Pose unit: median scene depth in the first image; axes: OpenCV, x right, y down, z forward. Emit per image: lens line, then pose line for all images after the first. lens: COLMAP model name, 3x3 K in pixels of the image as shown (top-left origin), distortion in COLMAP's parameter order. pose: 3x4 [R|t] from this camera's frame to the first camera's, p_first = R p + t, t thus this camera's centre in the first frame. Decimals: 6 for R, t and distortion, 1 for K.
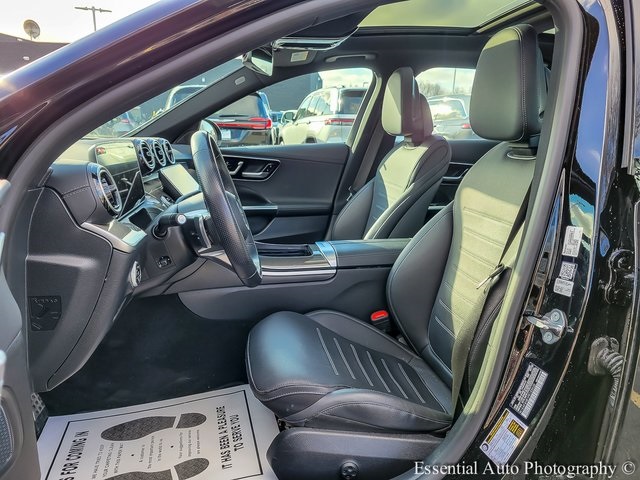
lens RADIAL K [[471.4, 0, 320.0], [0, 471.4, 240.0], [0, 0, 1]] dist [0.043631, -0.029338]
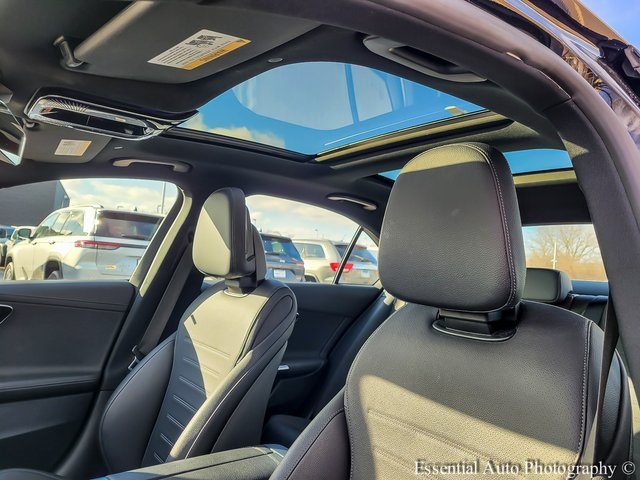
lens RADIAL K [[471.4, 0, 320.0], [0, 471.4, 240.0], [0, 0, 1]] dist [0.043631, -0.029338]
pose [[0.877276, 0.078621, 0.473504, -0.035616], [0.049492, 0.966419, -0.252161, -0.076492], [-0.477429, 0.244650, 0.843924, 0.274224]]
